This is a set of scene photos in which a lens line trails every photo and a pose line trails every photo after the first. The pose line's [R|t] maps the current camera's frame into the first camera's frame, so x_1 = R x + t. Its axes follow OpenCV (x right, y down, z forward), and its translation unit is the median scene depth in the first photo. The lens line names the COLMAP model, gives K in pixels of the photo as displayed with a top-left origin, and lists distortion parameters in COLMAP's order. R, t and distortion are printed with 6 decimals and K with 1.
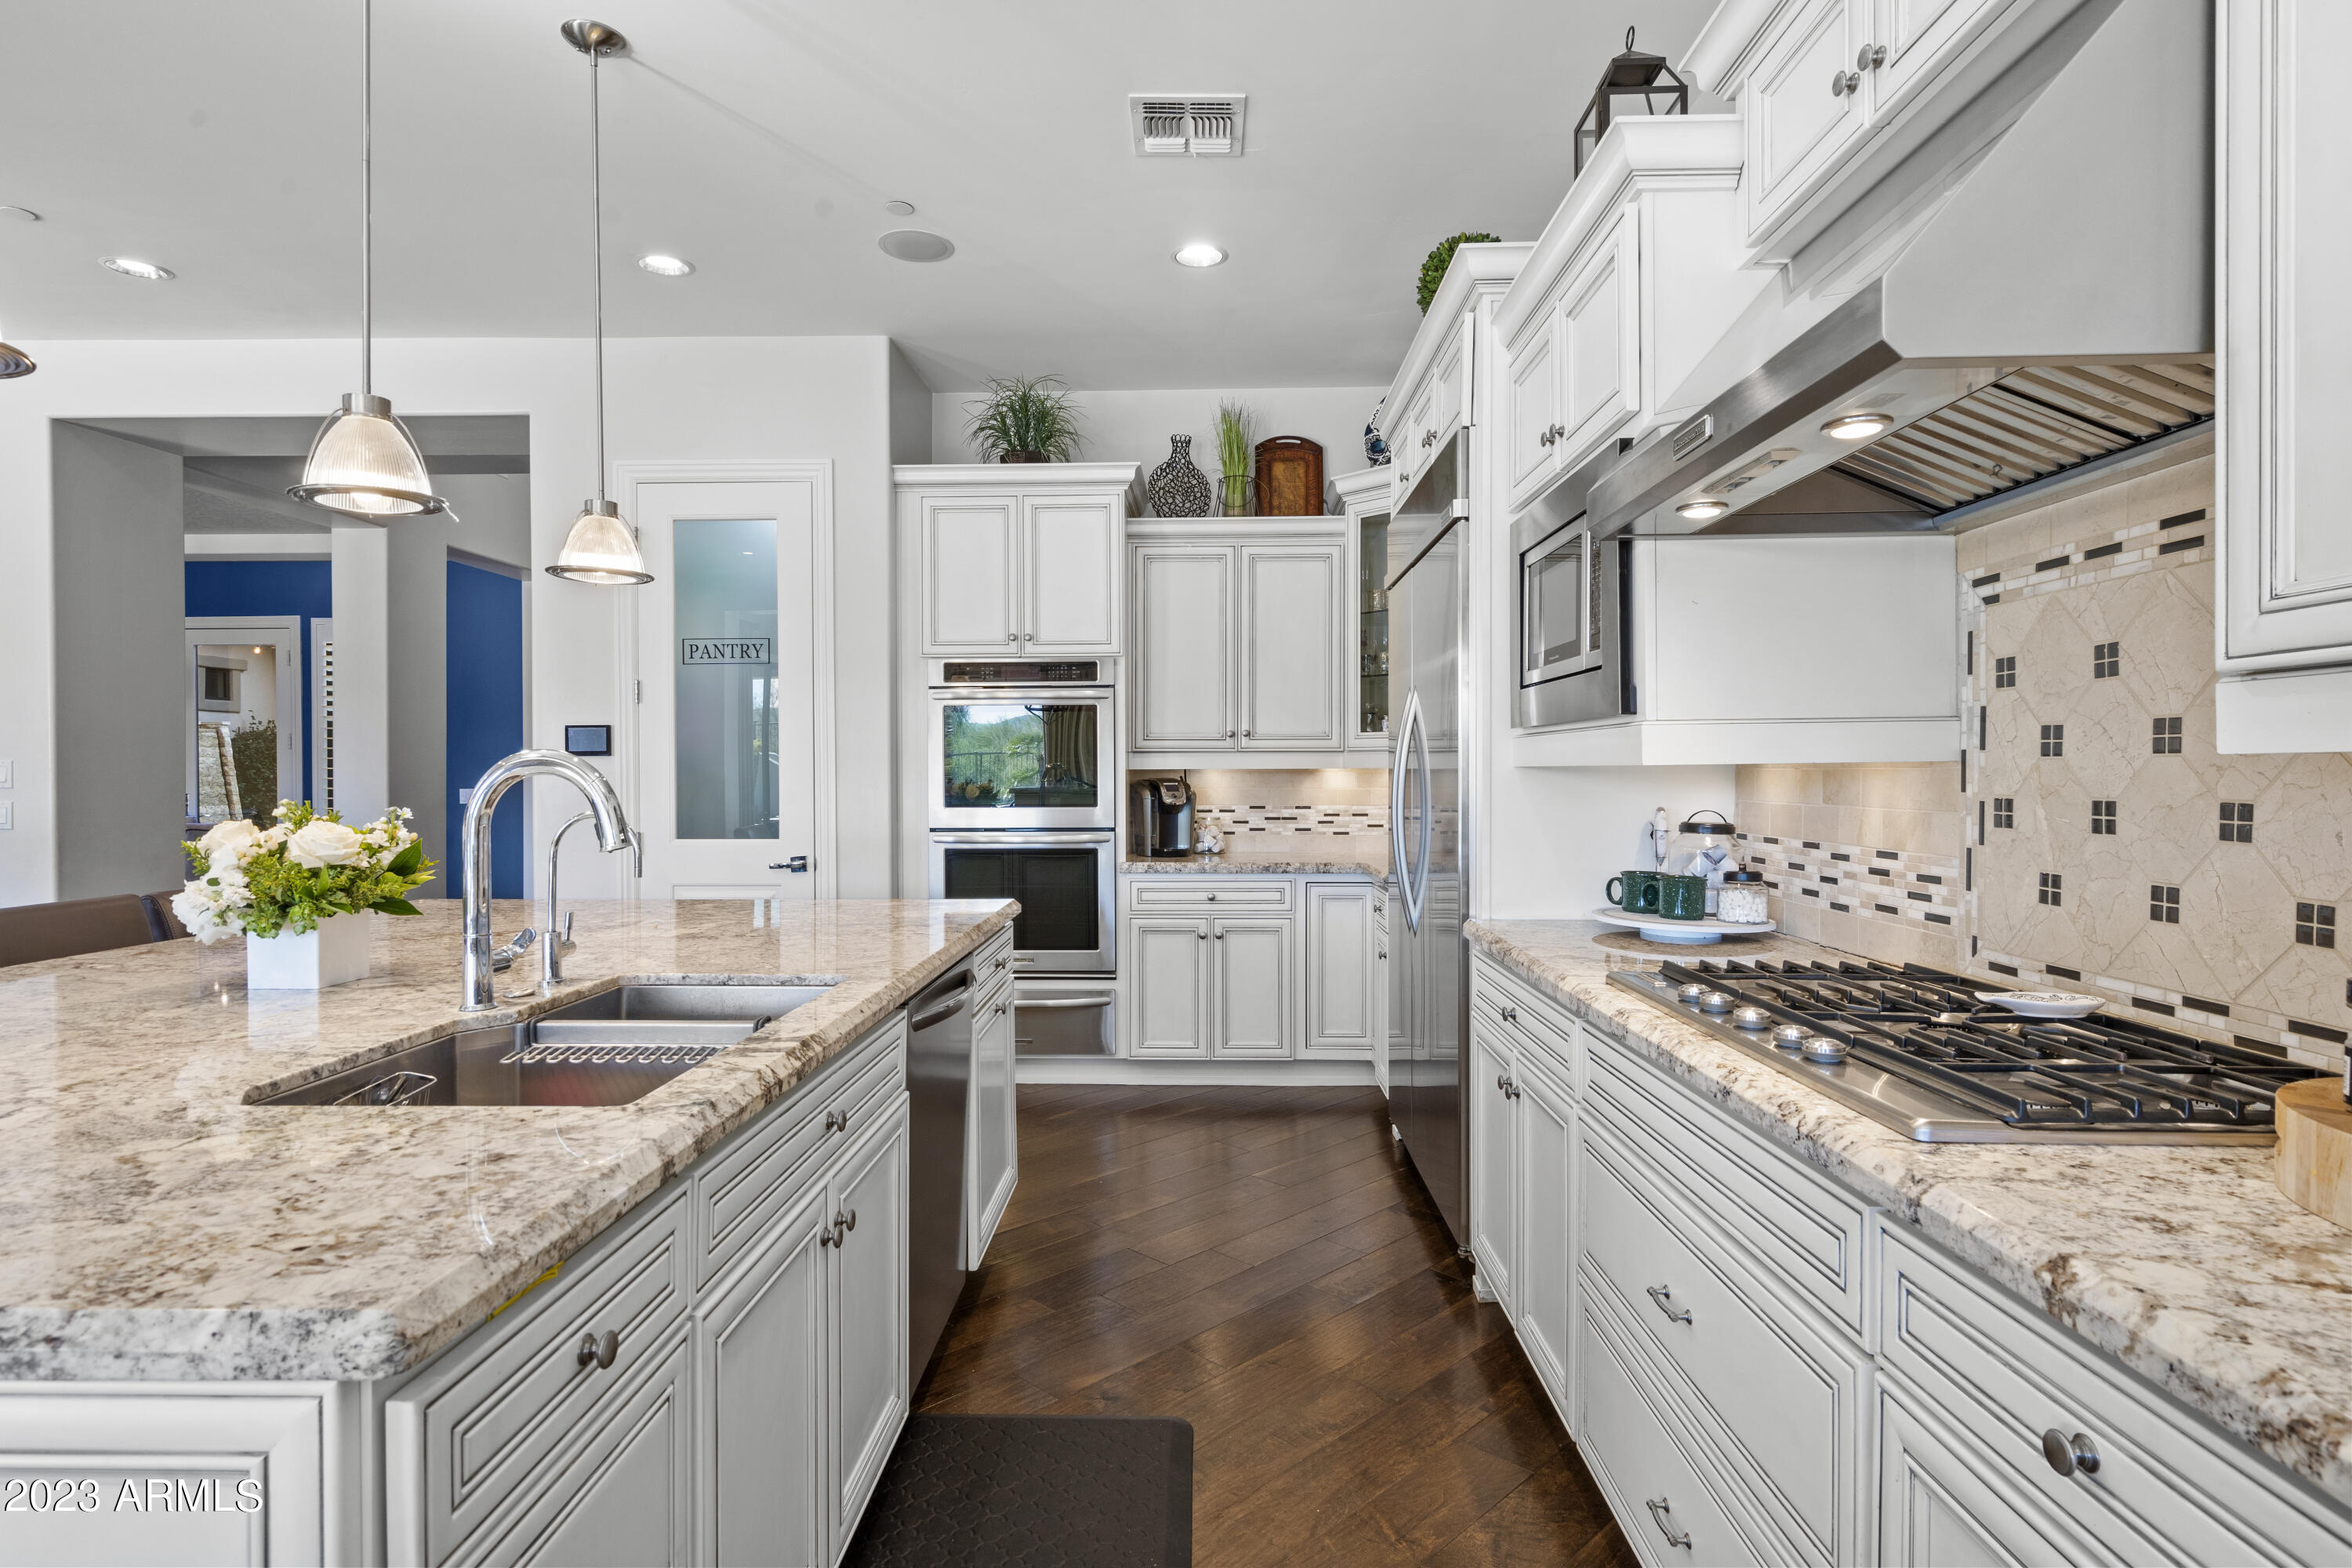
lens RADIAL K [[1210.4, 0, 1176.0], [0, 1210.4, 784.0], [0, 0, 1]] dist [0.002362, 0.000175]
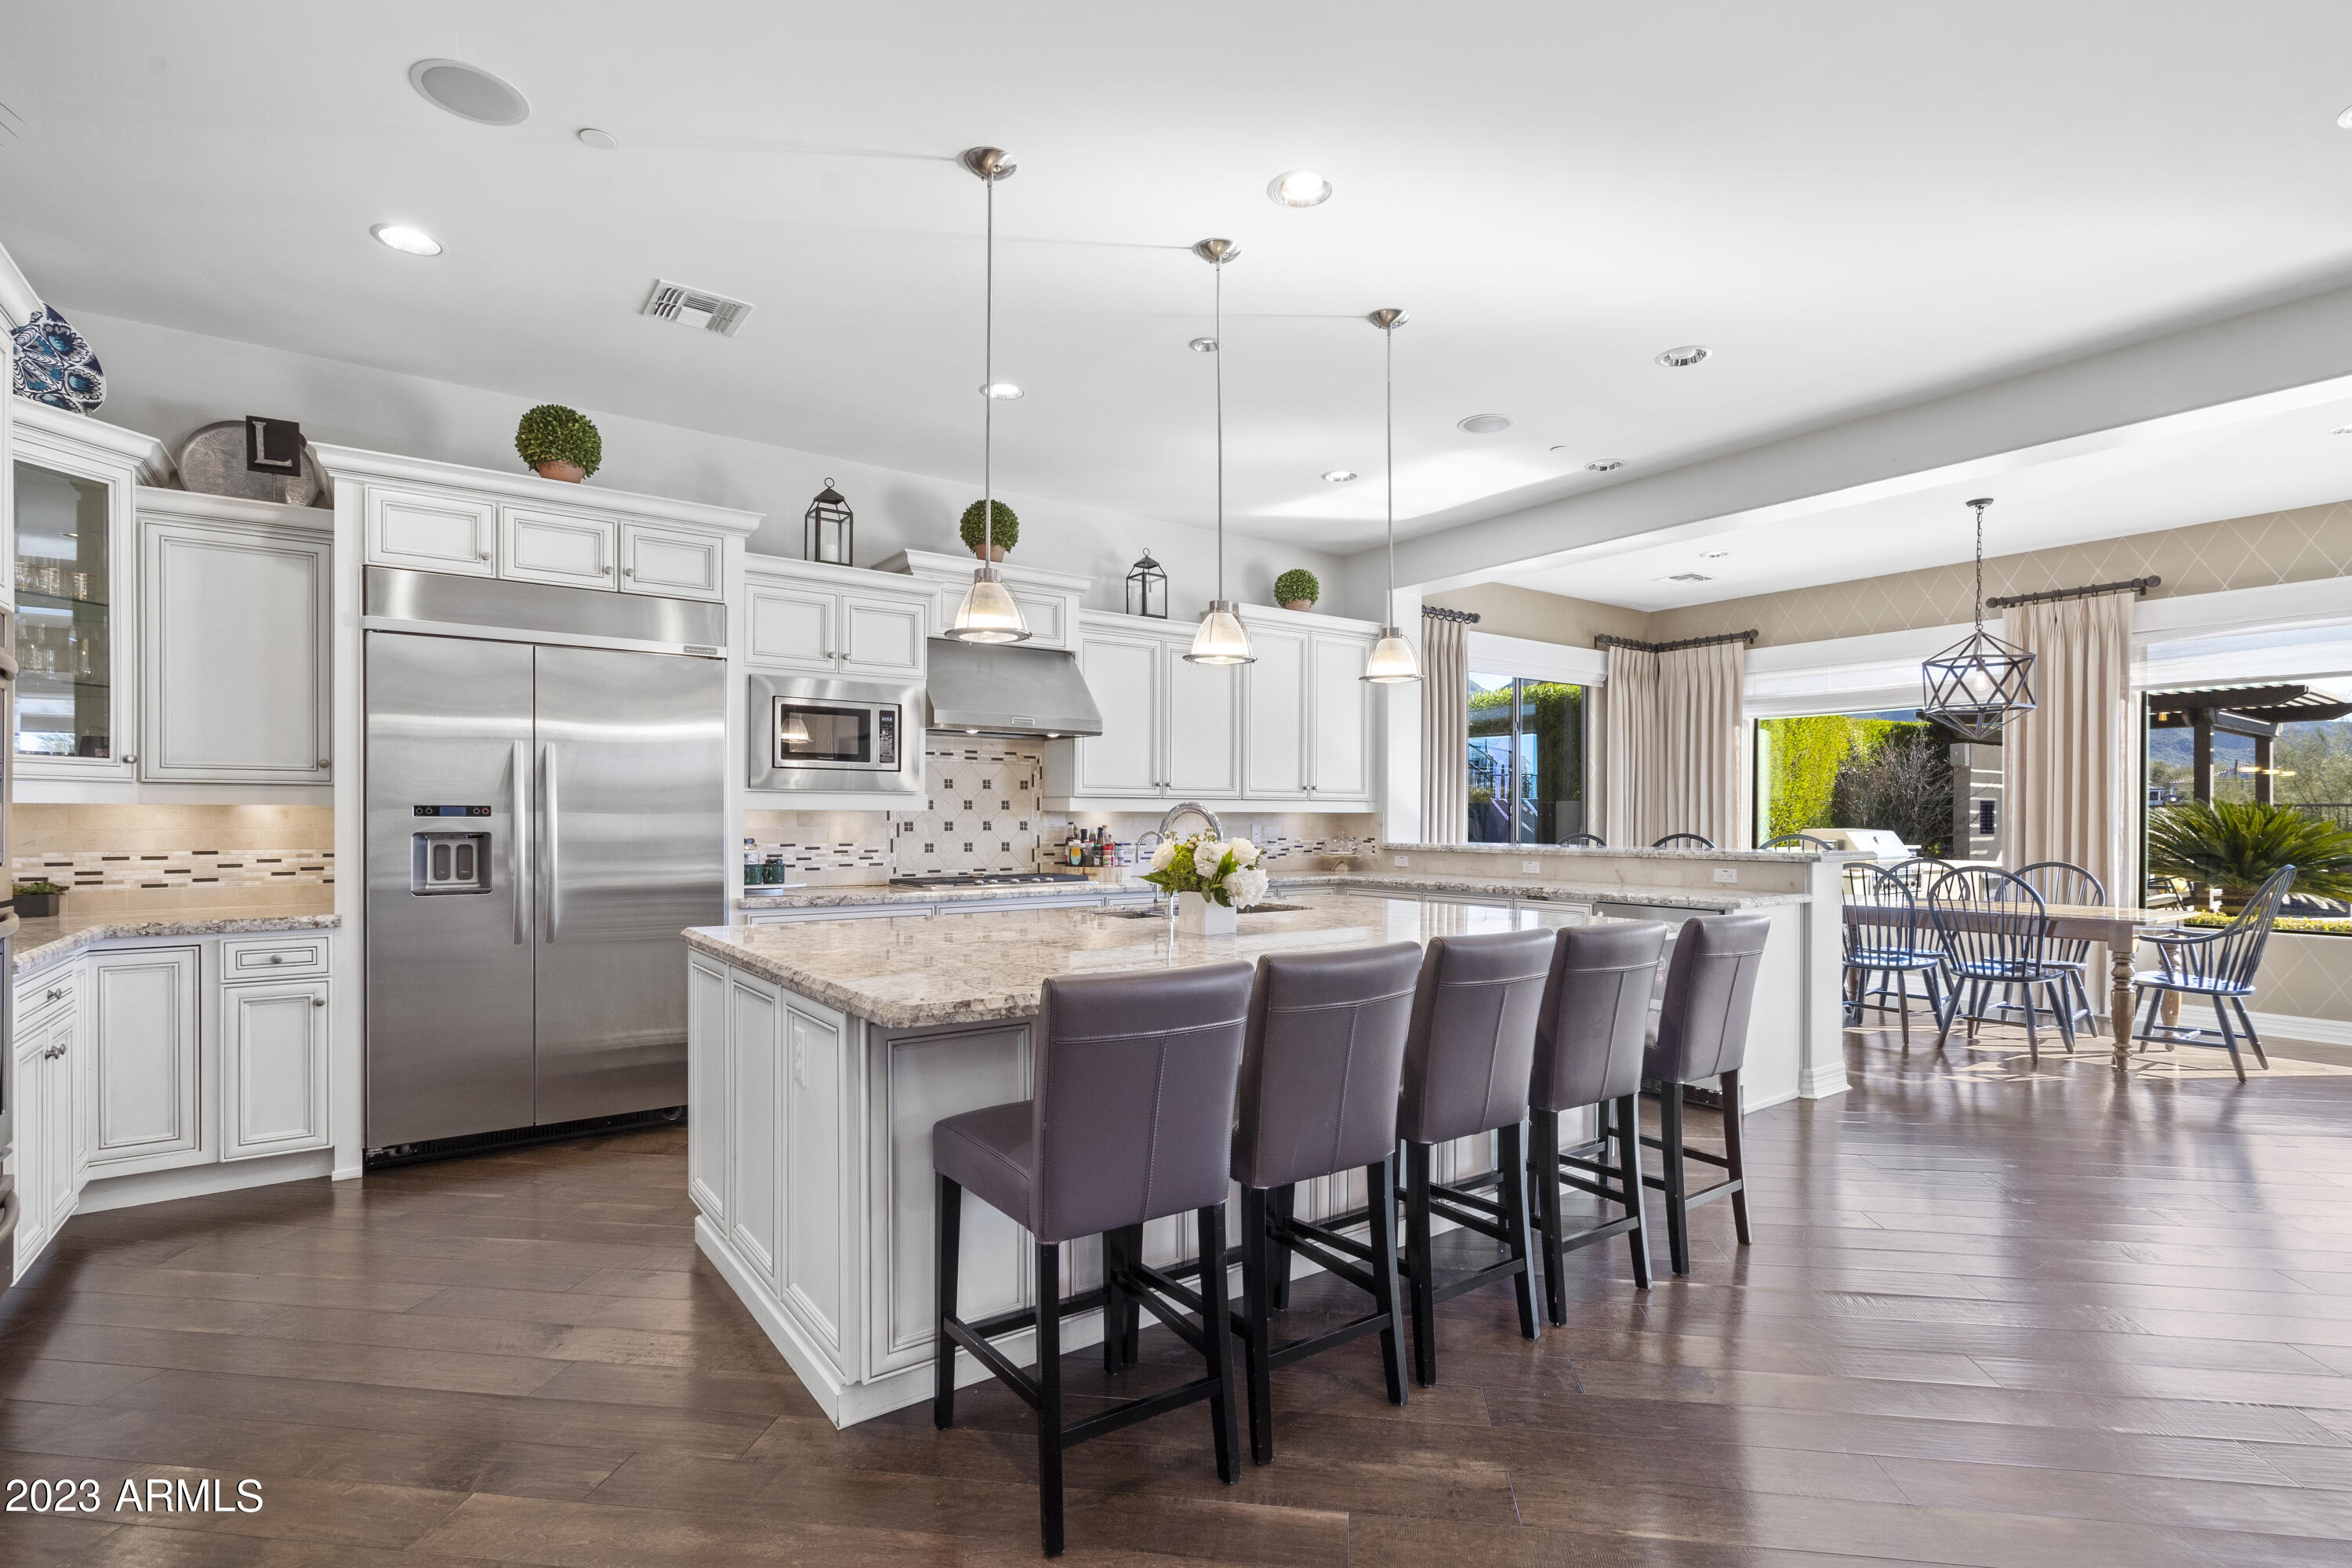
lens RADIAL K [[1106.4, 0, 1180.0], [0, 1106.4, 829.0], [0, 0, 1]] dist [-0.008102, -0.000241]
pose [[-0.603511, -0.026576, 0.796911, -1.054574], [-0.005598, 0.999561, 0.029094, -0.029833], [-0.797335, 0.013097, -0.603395, 1.111971]]
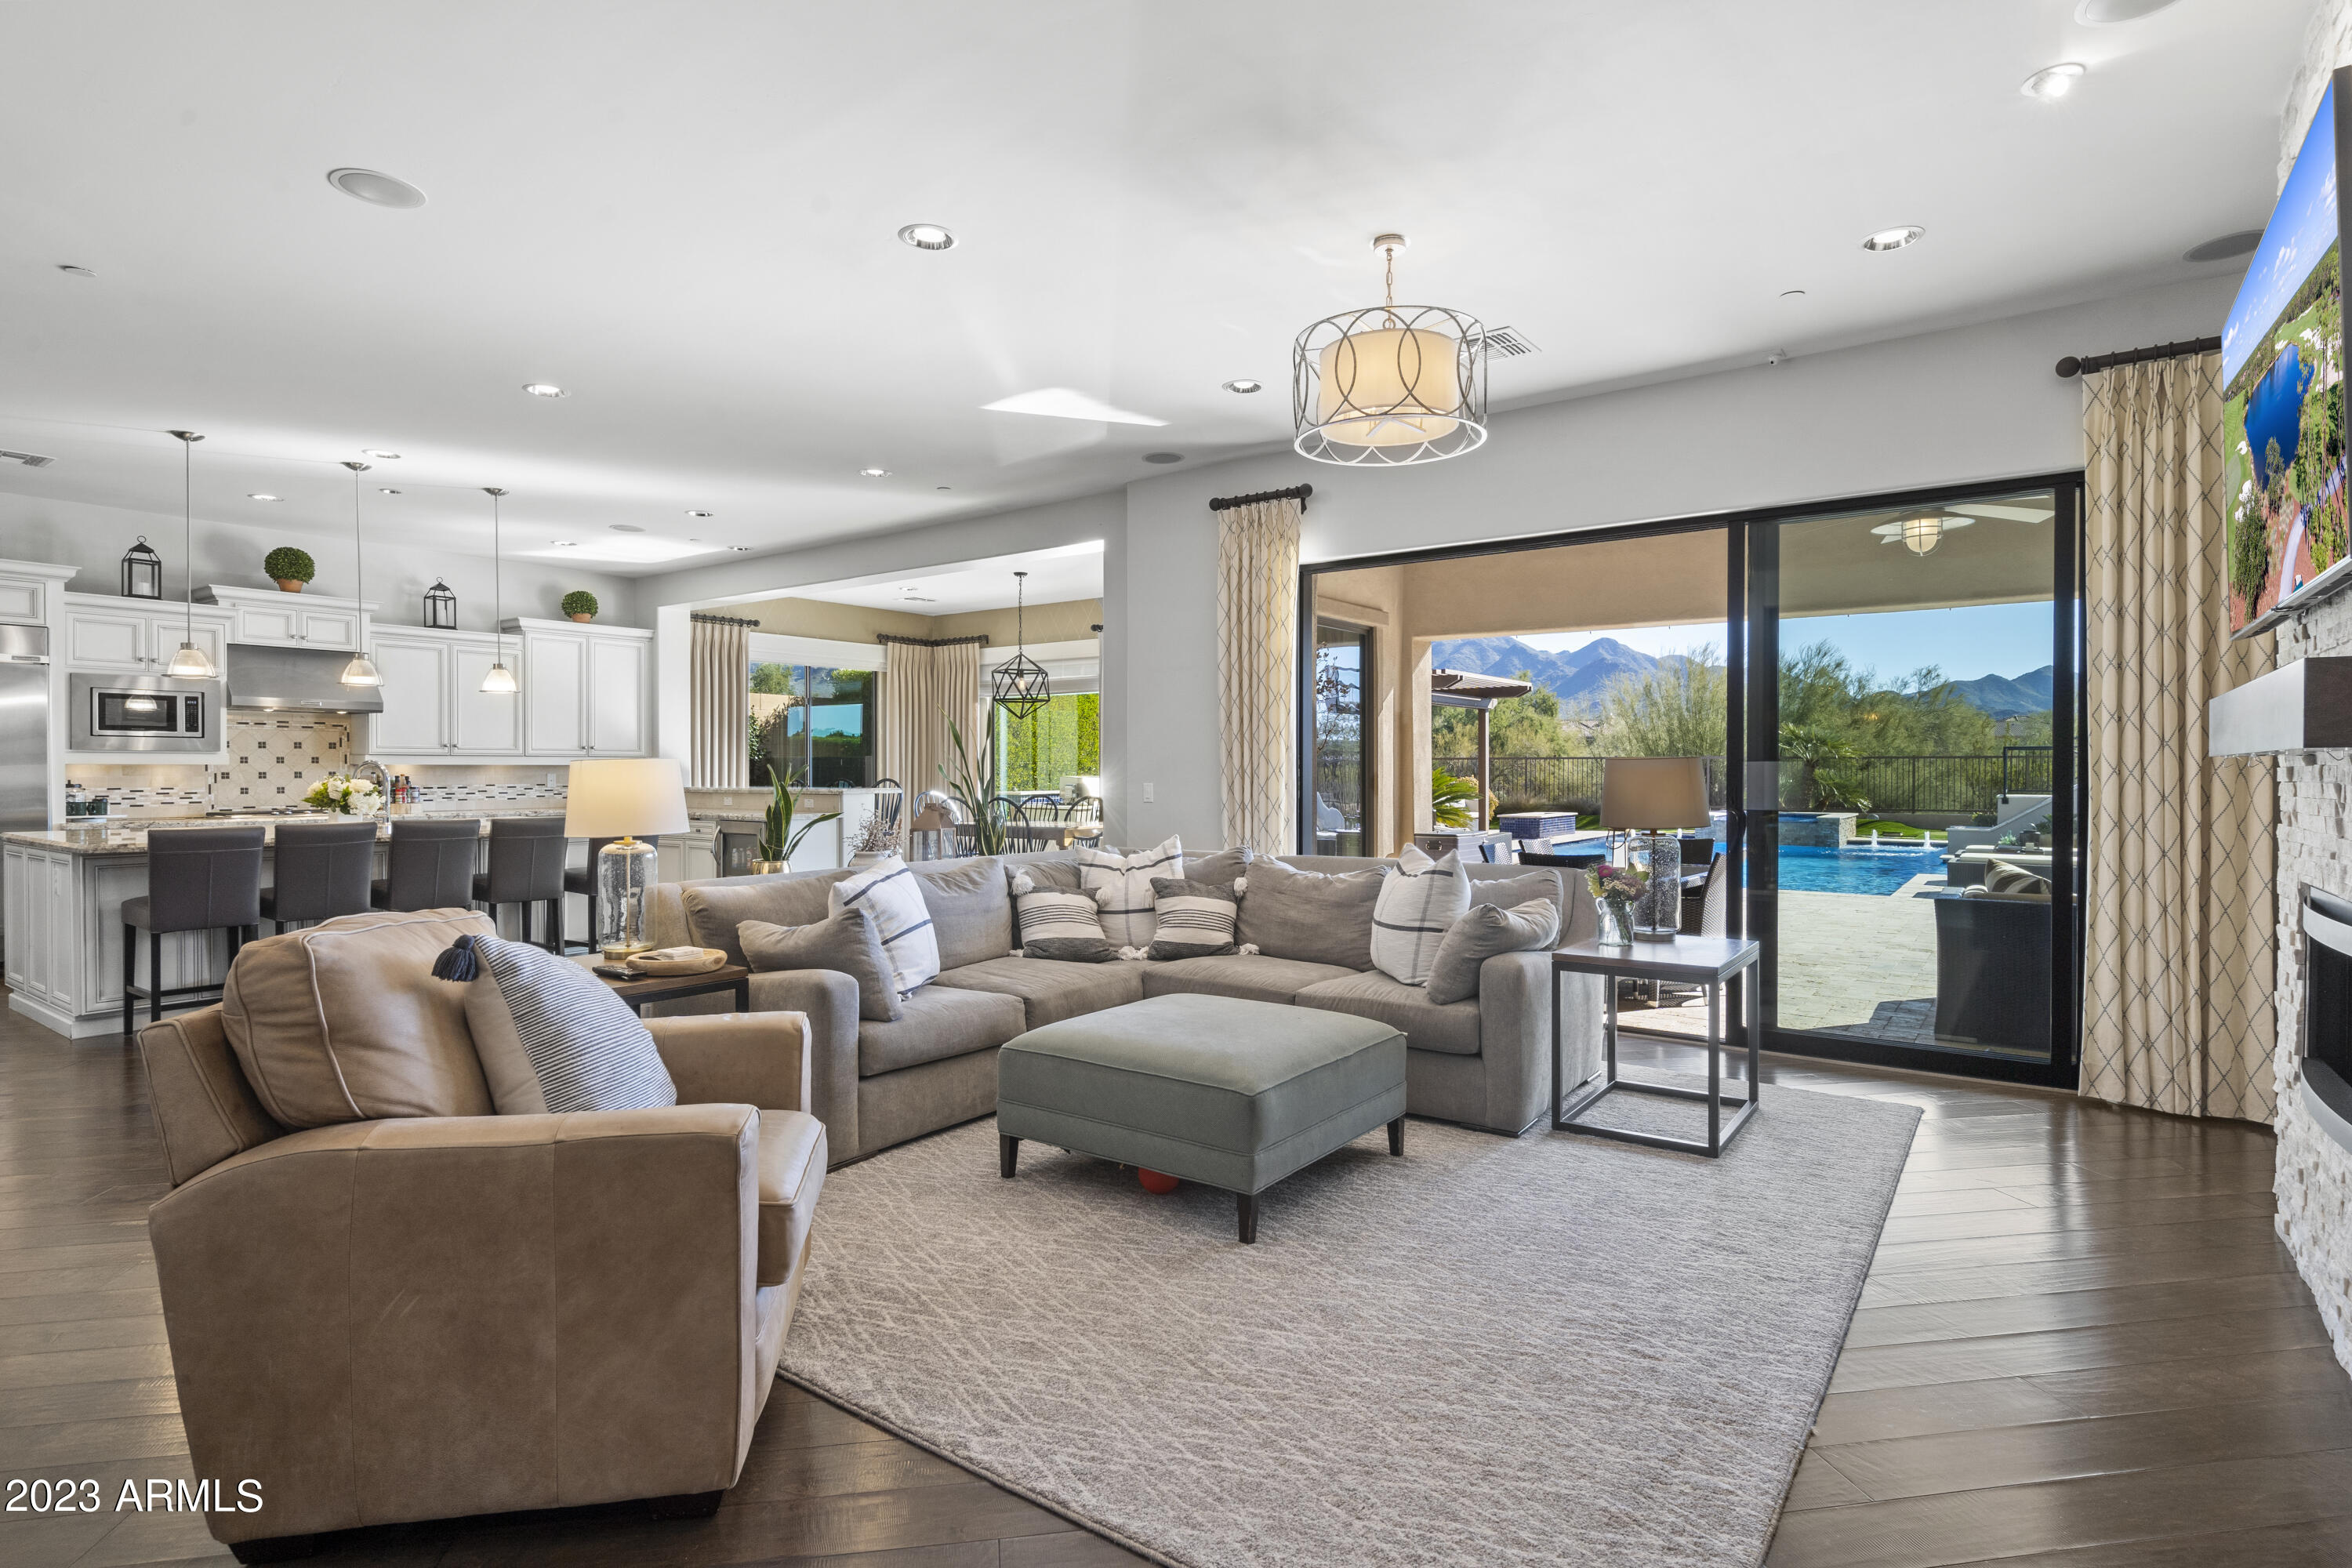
lens RADIAL K [[1186.5, 0, 1176.0], [0, 1186.5, 784.0], [0, 0, 1]] dist [0.002679, -0.001052]
pose [[-0.818413, -0.025079, 0.574083, -2.400836], [-0.009692, 0.999508, 0.029846, -0.056060], [-0.574549, 0.018862, -0.818253, 1.309031]]
